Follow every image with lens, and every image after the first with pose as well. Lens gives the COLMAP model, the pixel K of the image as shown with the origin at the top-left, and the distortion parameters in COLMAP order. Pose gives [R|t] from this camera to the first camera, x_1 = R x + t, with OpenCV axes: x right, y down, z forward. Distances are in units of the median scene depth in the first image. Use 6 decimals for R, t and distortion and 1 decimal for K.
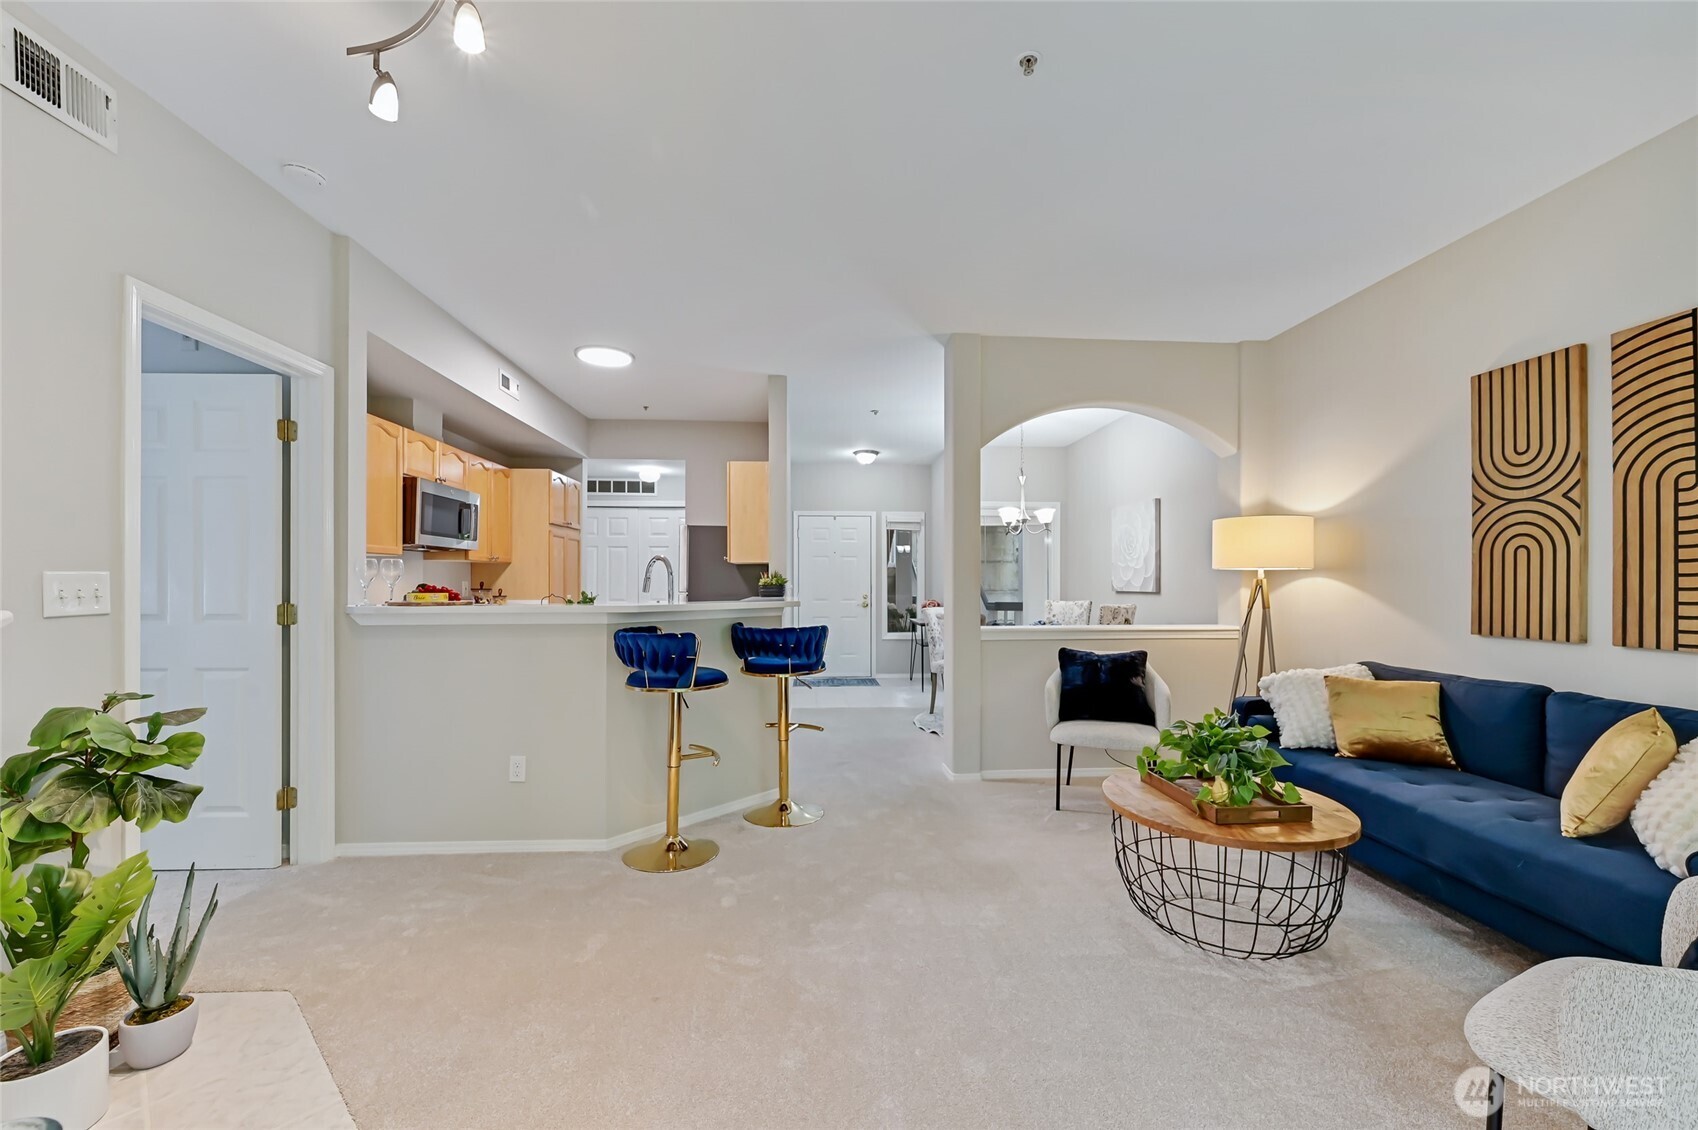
lens RADIAL K [[666.3, 0, 851.8], [0, 666.3, 577.4], [0, 0, 1]] dist [-0.001287, 0.000088]
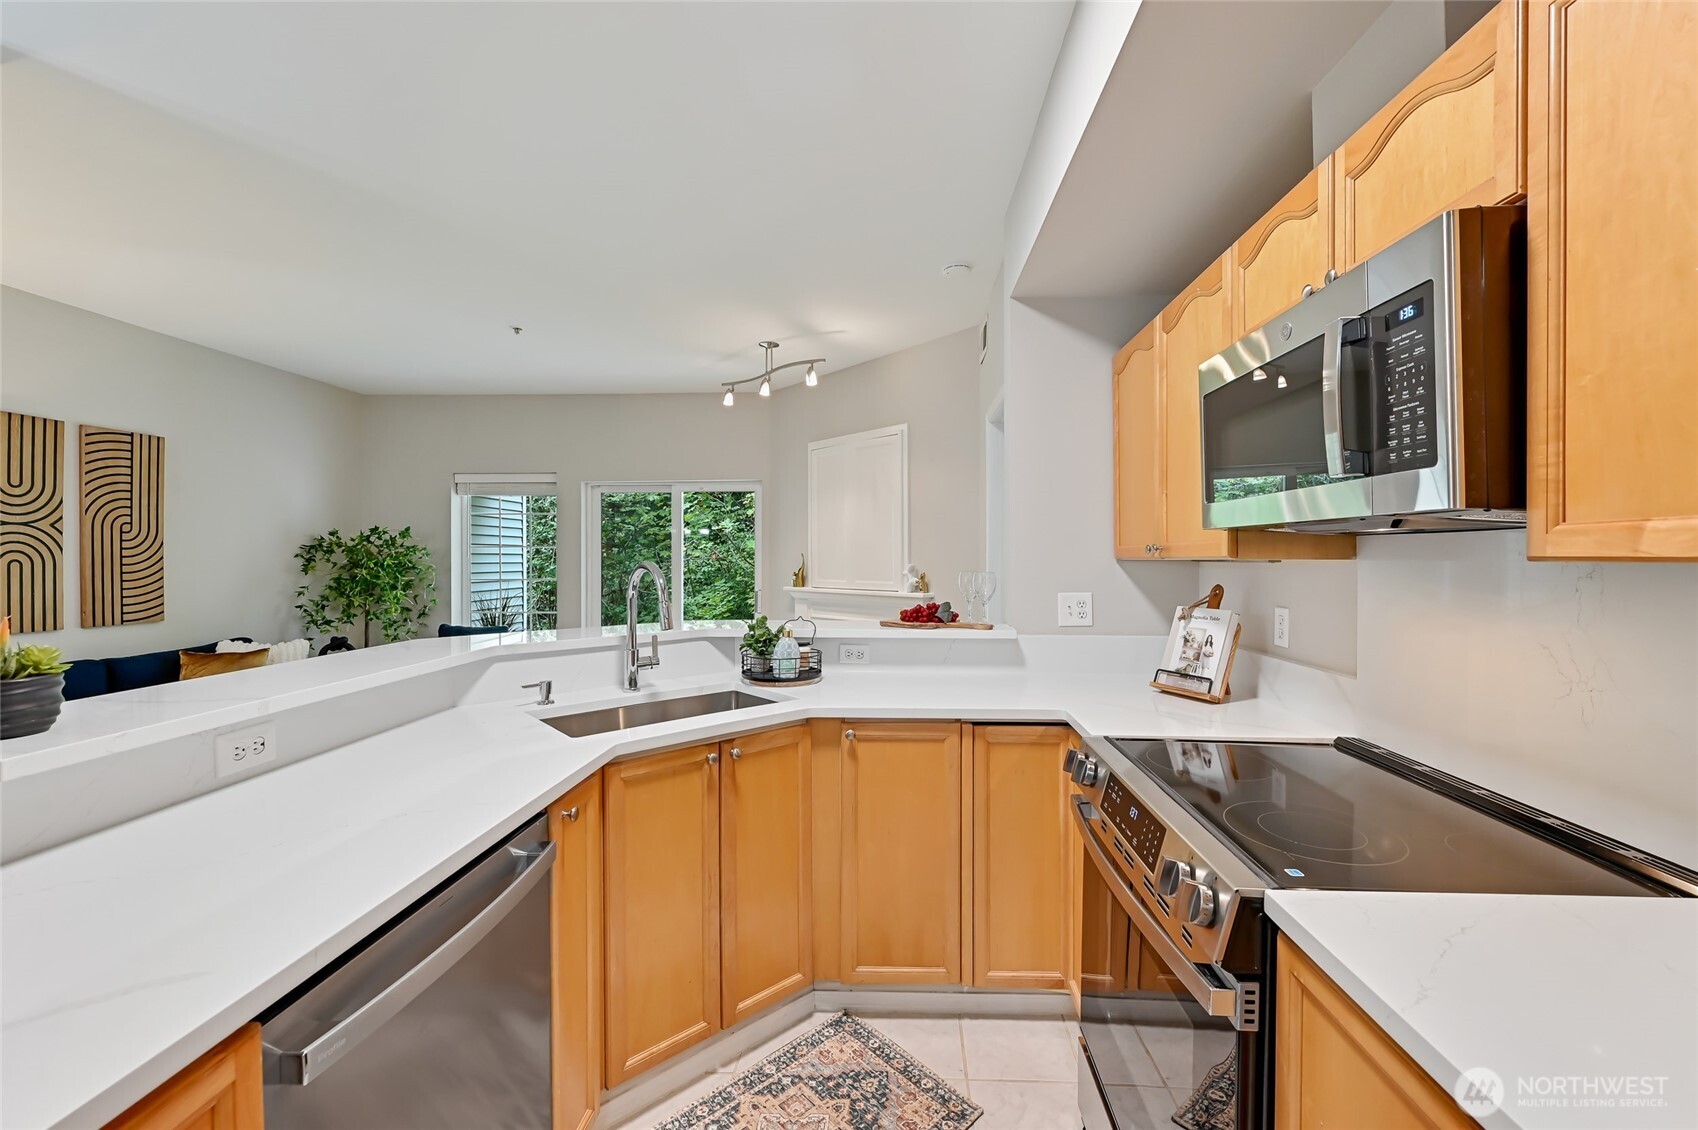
lens RADIAL K [[666.3, 0, 850.3], [0, 666.3, 561.9], [0, 0, 1]] dist [-0.001287, 0.000088]
pose [[-0.992645, 0.004052, 0.120992, -0.480317], [0.004006, 0.999992, -0.000627, -0.025042], [-0.120993, -0.000138, -0.992653, 1.395597]]
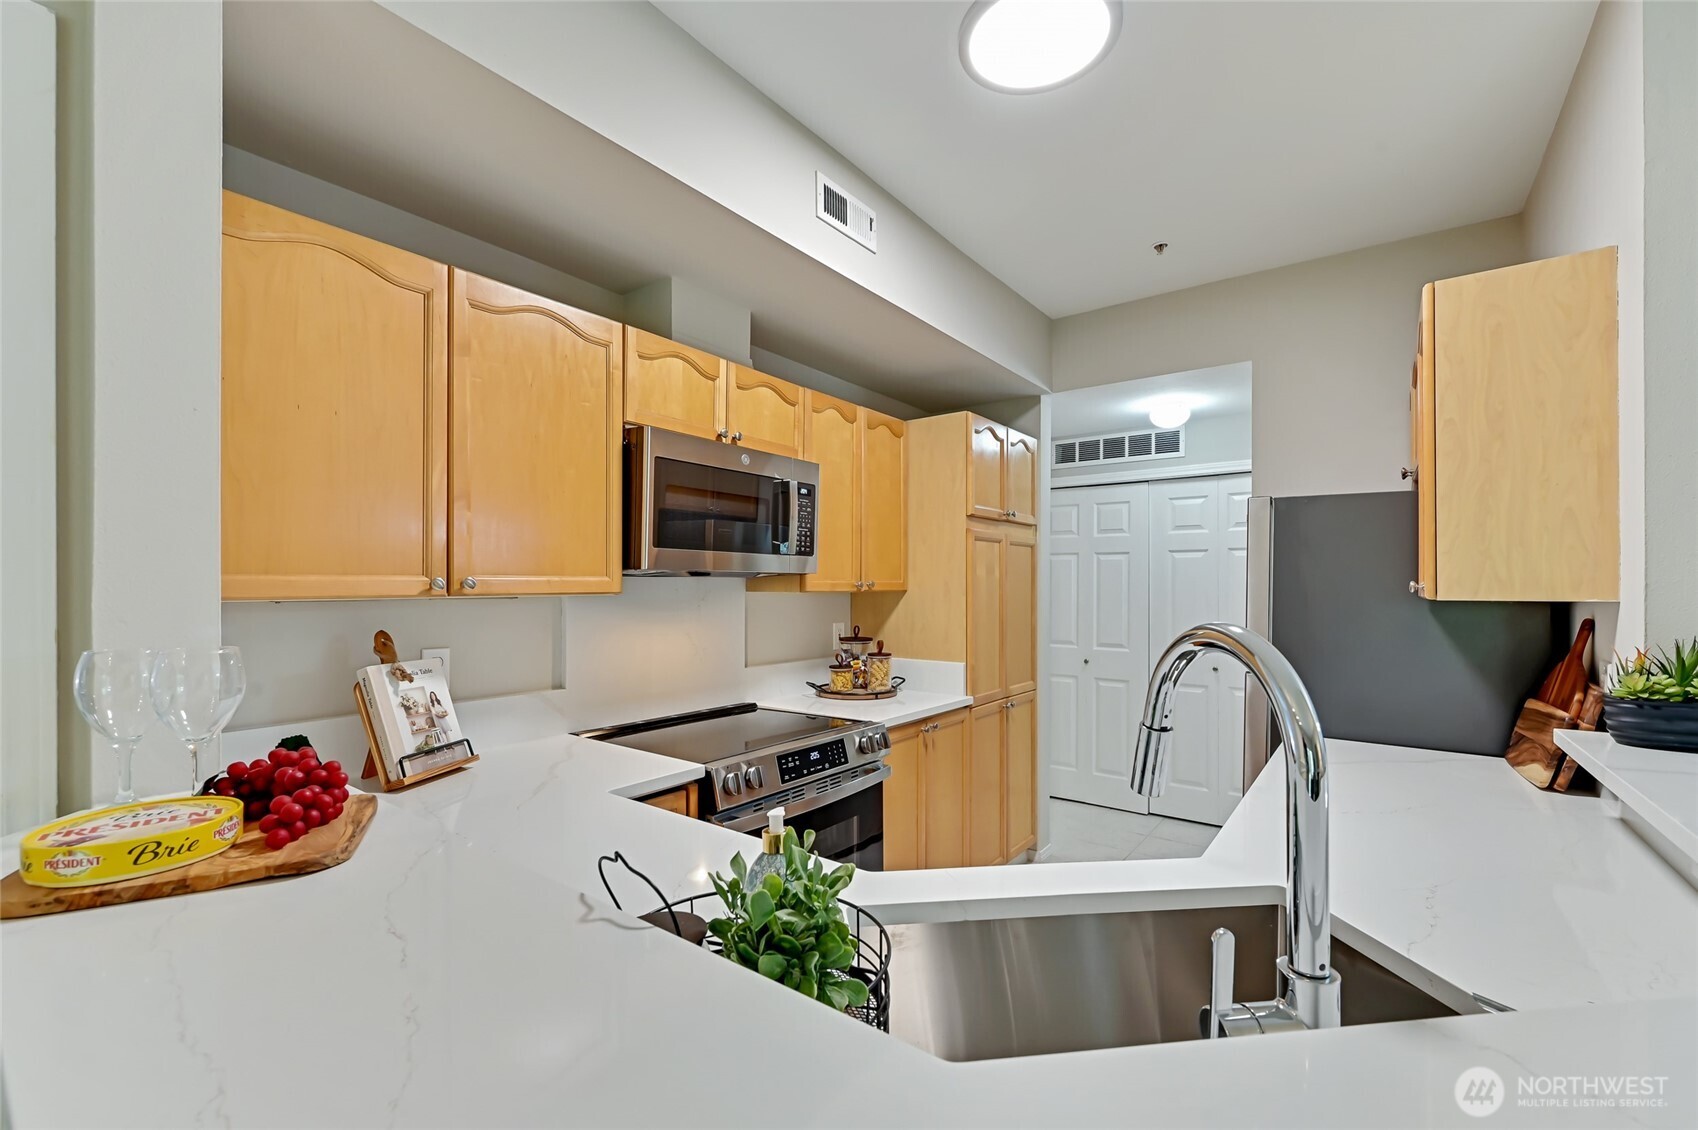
lens RADIAL K [[730.0, 0, 846.2], [0, 730.0, 575.3], [0, 0, 1]] dist [0.000203, -0.000009]
pose [[0.755885, -0.002662, -0.654699, -0.185604], [-0.001521, 0.999982, -0.005822, -0.038082], [0.654702, 0.005397, 0.755867, 0.617286]]
